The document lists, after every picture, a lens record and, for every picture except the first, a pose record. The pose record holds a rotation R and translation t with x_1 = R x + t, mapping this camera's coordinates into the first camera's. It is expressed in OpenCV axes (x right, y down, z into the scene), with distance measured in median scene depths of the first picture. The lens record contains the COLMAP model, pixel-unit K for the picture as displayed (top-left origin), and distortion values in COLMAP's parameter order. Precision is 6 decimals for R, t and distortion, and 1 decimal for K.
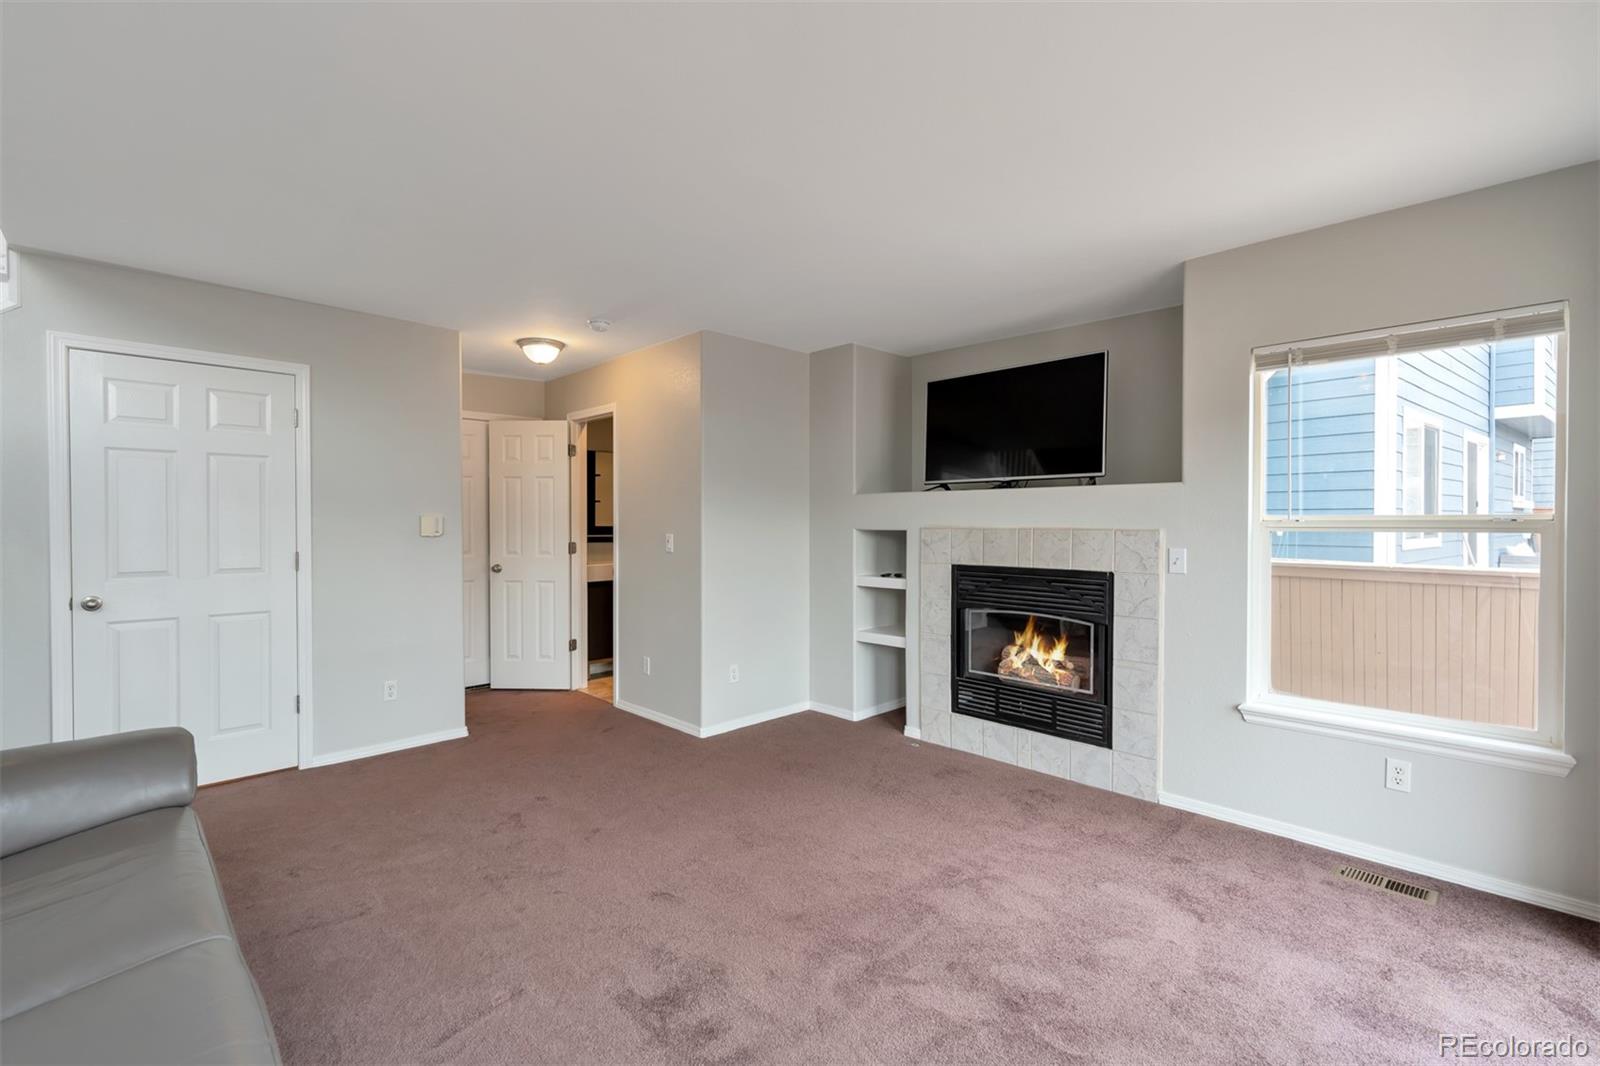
lens RADIAL K [[688.3, 0, 805.9], [0, 688.3, 529.2], [0, 0, 1]] dist [-0.000878, 0.000011]
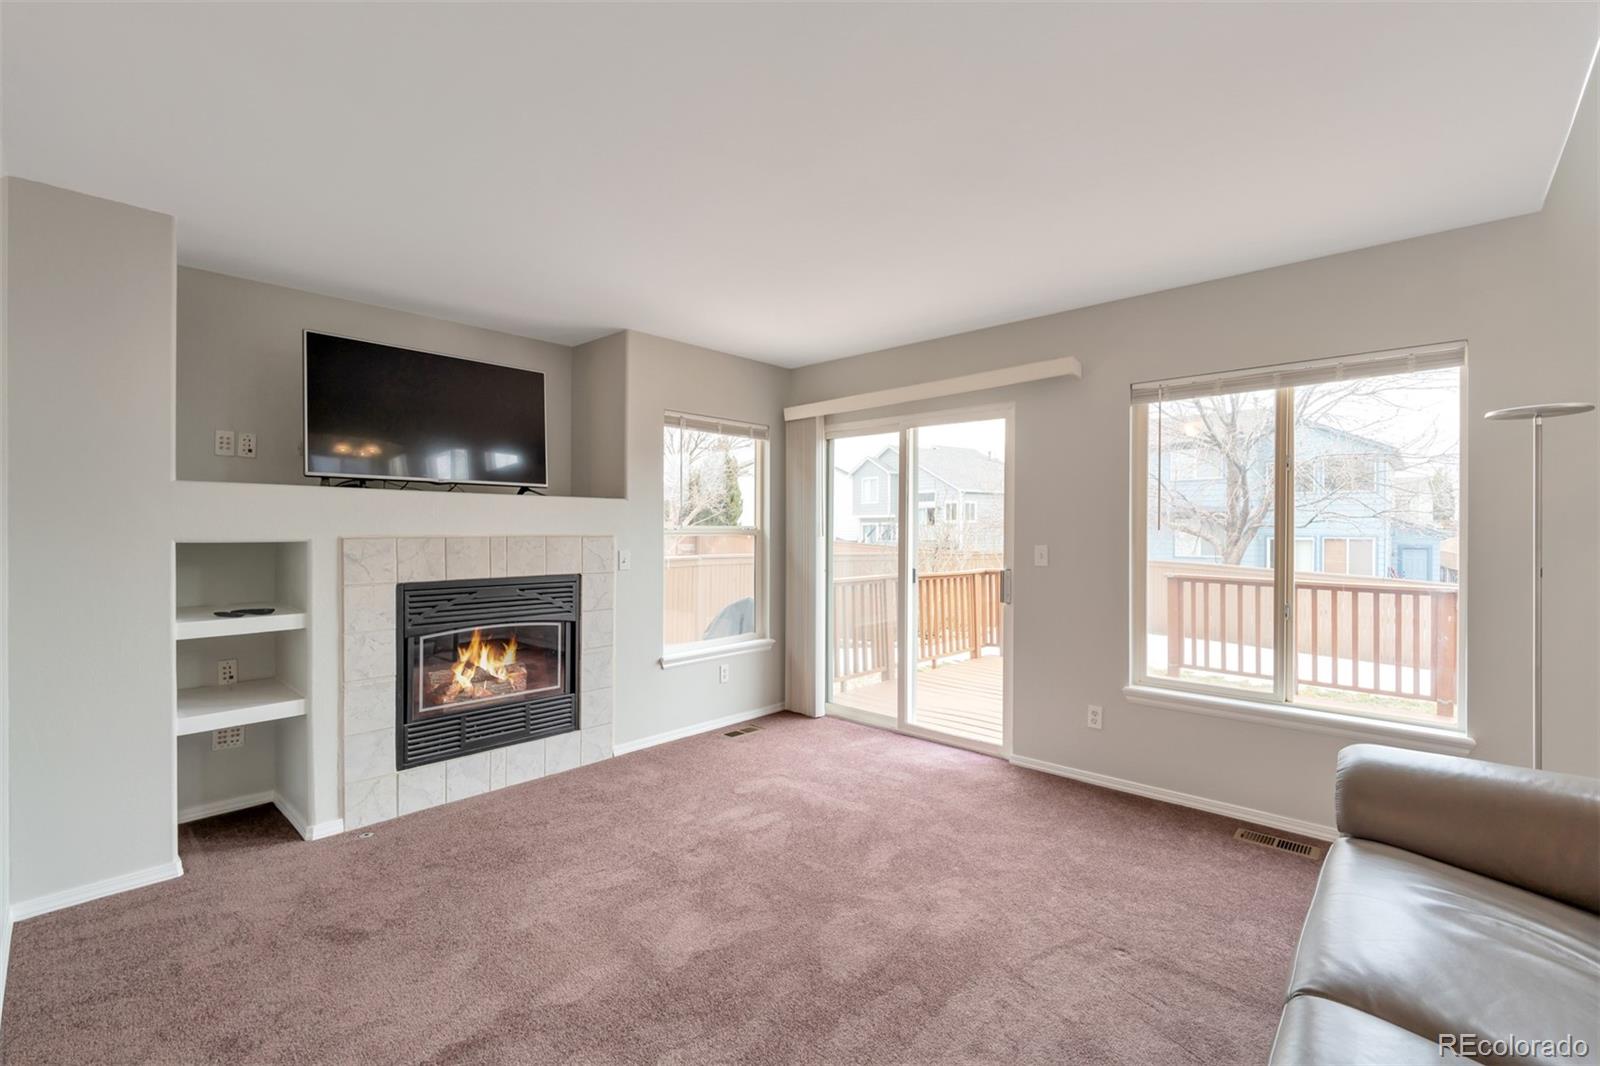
lens RADIAL K [[676.4, 0, 800.0], [0, 676.4, 533.0], [0, 0, 1]] dist [-0.001610, -0.000066]
pose [[-0.030282, -0.003982, 0.999533, -0.637683], [0.009873, 0.999942, 0.004283, -0.005669], [-0.999493, 0.009998, -0.030240, 0.623004]]
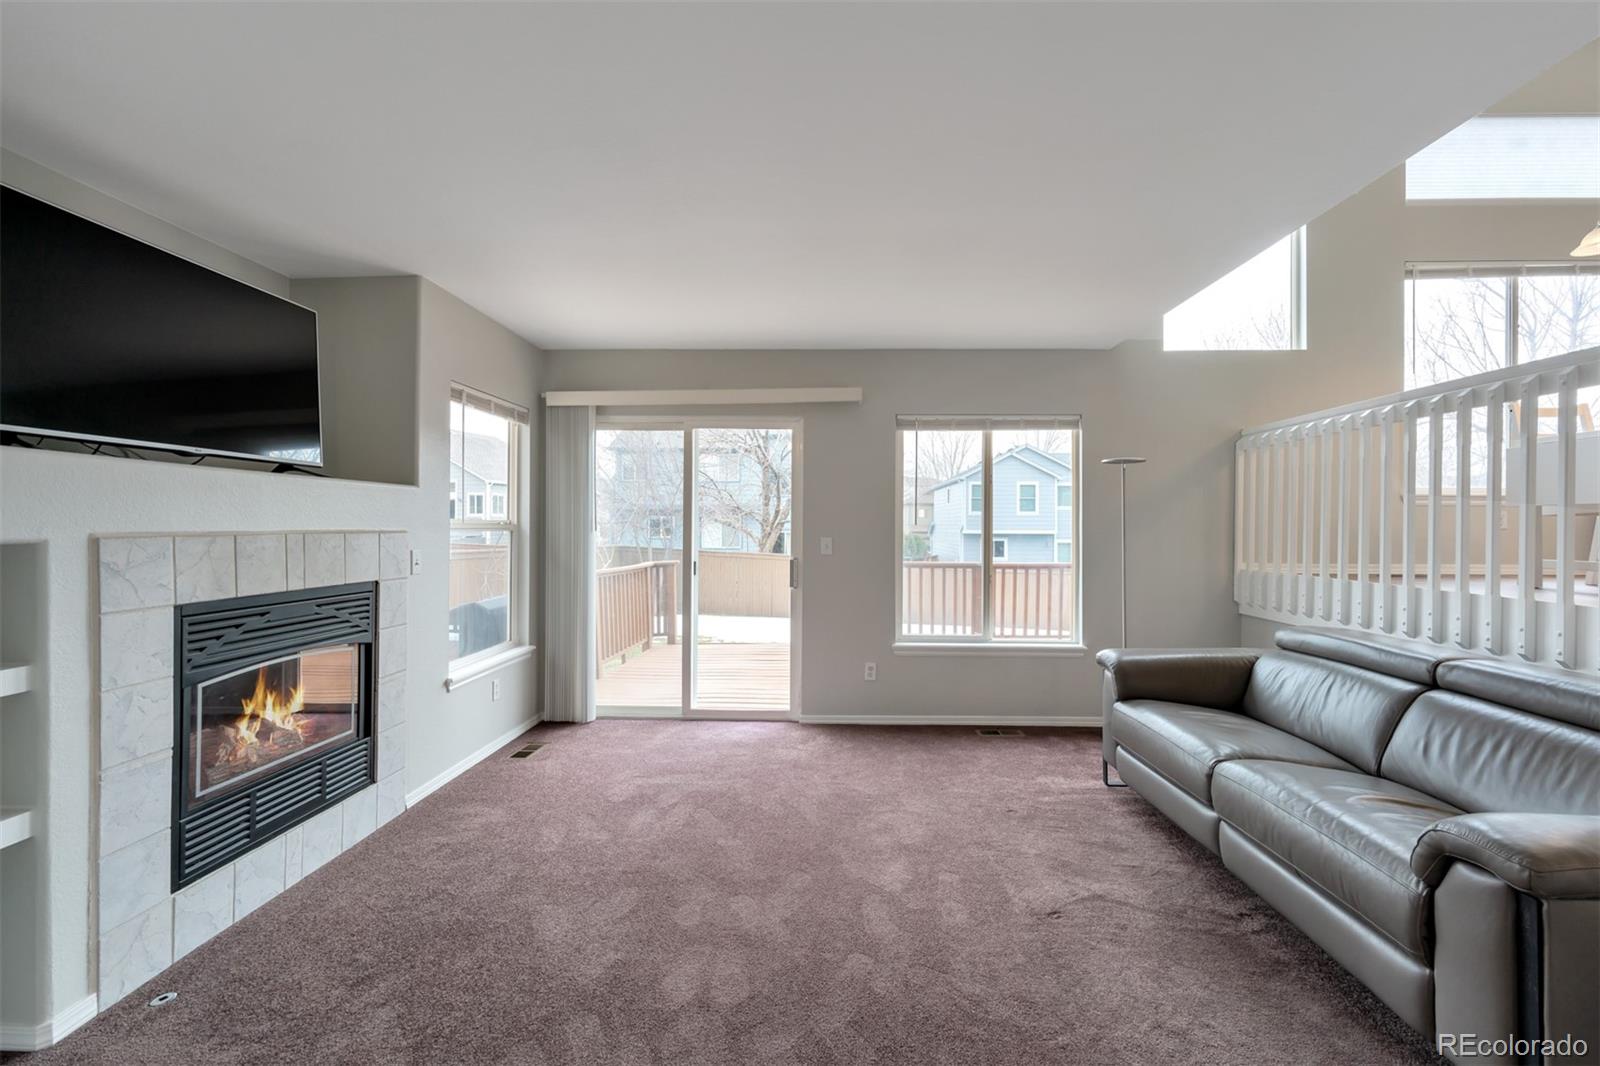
lens RADIAL K [[688.3, 0, 805.9], [0, 688.3, 529.2], [0, 0, 1]] dist [-0.000878, 0.000011]
pose [[-0.671196, -0.005157, 0.741262, -0.537834], [0.005570, 0.999912, 0.012000, -0.010476], [-0.741259, 0.012183, -0.671109, 1.101902]]
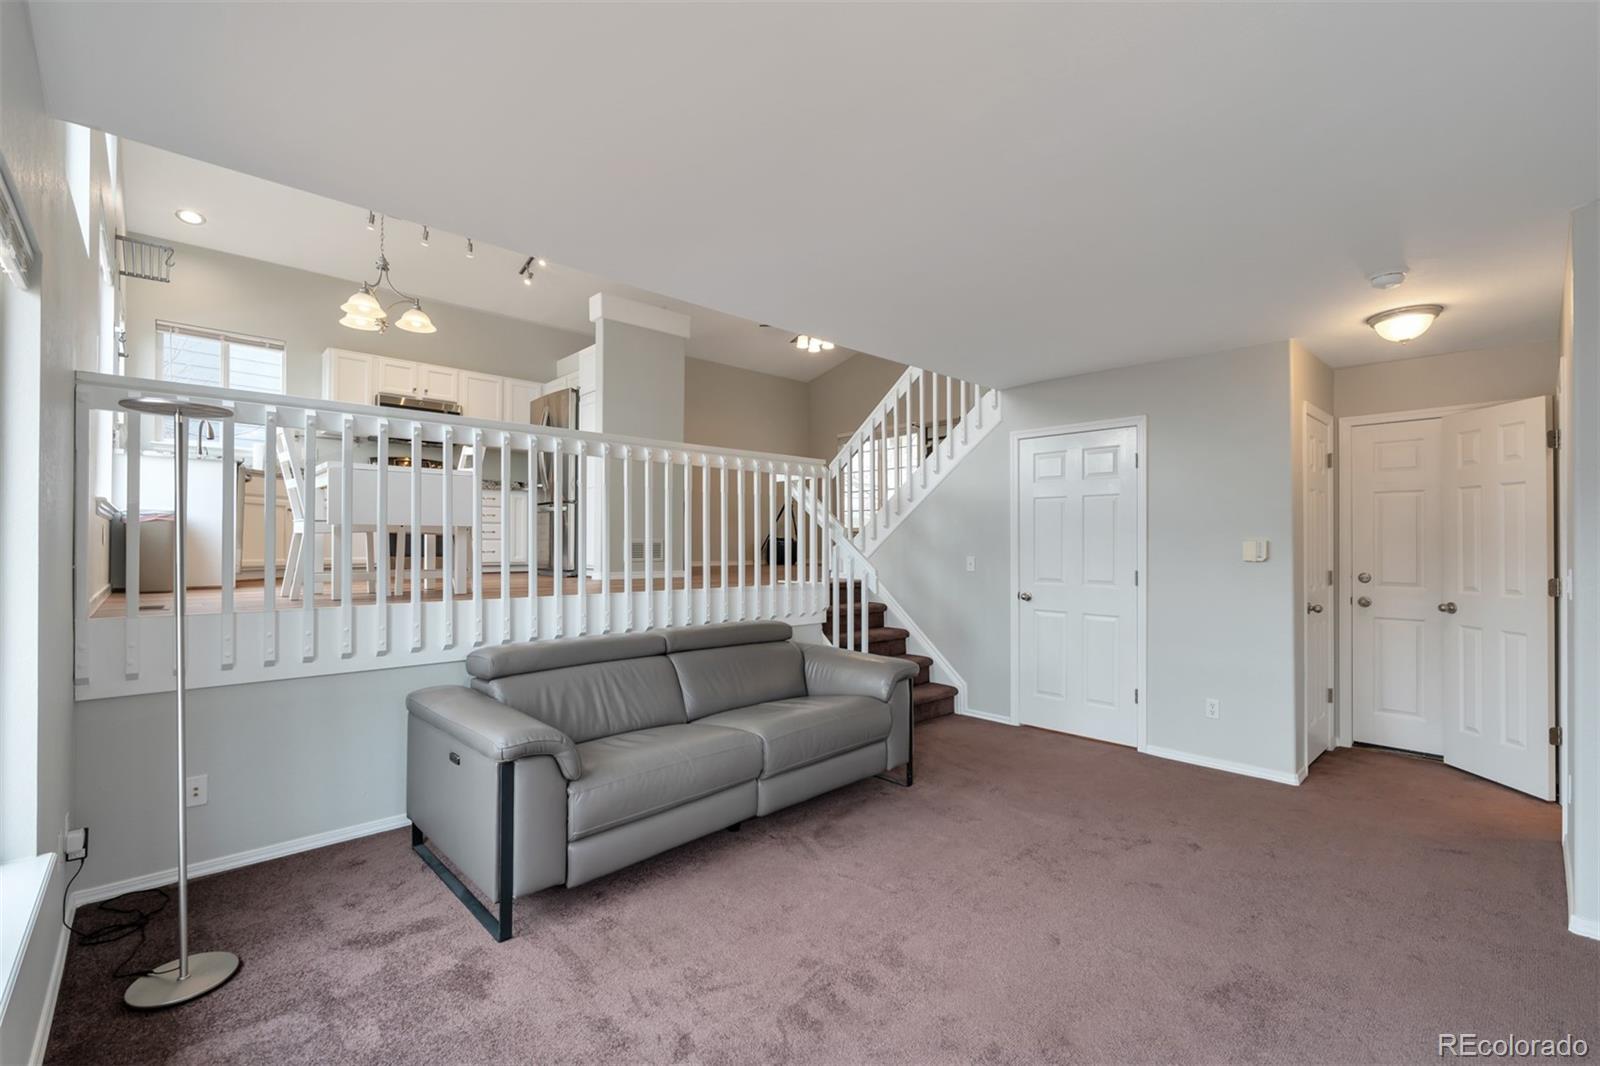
lens RADIAL K [[691.8, 0, 798.9], [0, 691.8, 541.4], [0, 0, 1]] dist [-0.001067, 0.000015]
pose [[-0.037379, -0.006101, -0.999283, 0.498415], [-0.013461, 0.999894, -0.005601, -0.003338], [0.999210, 0.013242, -0.037458, 0.445713]]
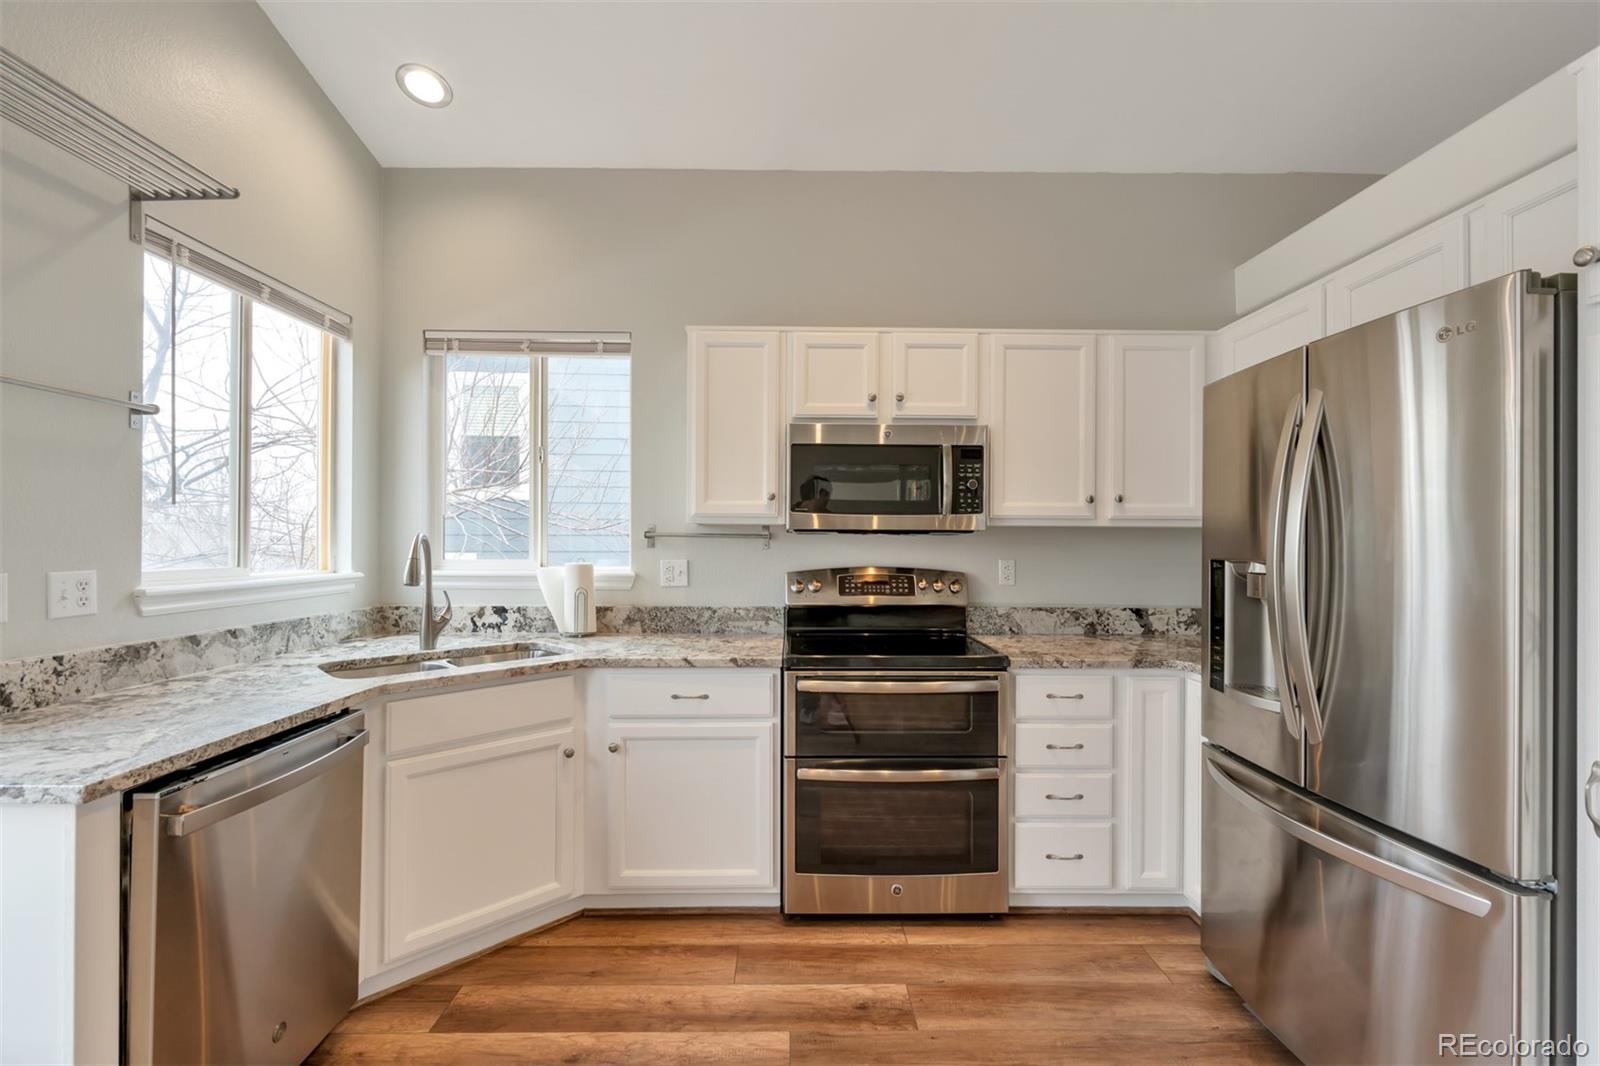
lens RADIAL K [[689.7, 0, 800.0], [0, 689.7, 533.0], [0, 0, 1]] dist [-0.000856, -0.000259]
pose [[-0.707355, -0.008866, -0.706803, -0.782175], [-0.012116, 0.999927, -0.000417, -0.272428], [0.706755, 0.008268, -0.707410, -0.219476]]
